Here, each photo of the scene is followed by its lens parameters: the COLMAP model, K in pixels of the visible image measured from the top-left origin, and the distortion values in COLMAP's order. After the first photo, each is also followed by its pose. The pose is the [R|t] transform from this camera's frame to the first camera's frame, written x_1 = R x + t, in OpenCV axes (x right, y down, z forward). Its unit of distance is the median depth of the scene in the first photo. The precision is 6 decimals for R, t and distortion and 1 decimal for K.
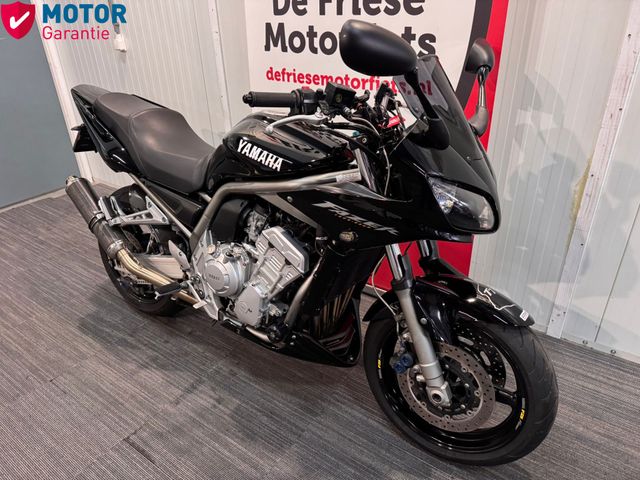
lens RADIAL K [[462.2, 0, 320.0], [0, 462.2, 240.0], [0, 0, 1]] dist [-0.001050, -0.005071]
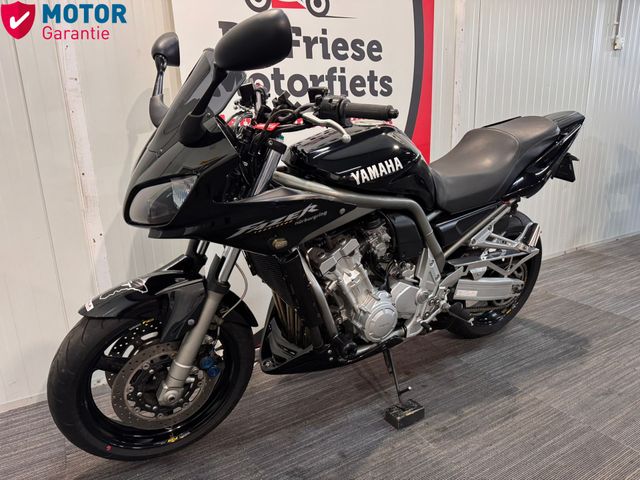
lens RADIAL K [[462.2, 0, 320.0], [0, 462.2, 240.0], [0, 0, 1]] dist [-0.001050, -0.005071]
pose [[0.400451, -0.205088, 0.893072, -0.916287], [0.447993, 0.894026, 0.004428, -0.112696], [-0.799338, 0.398317, 0.449891, 0.648797]]
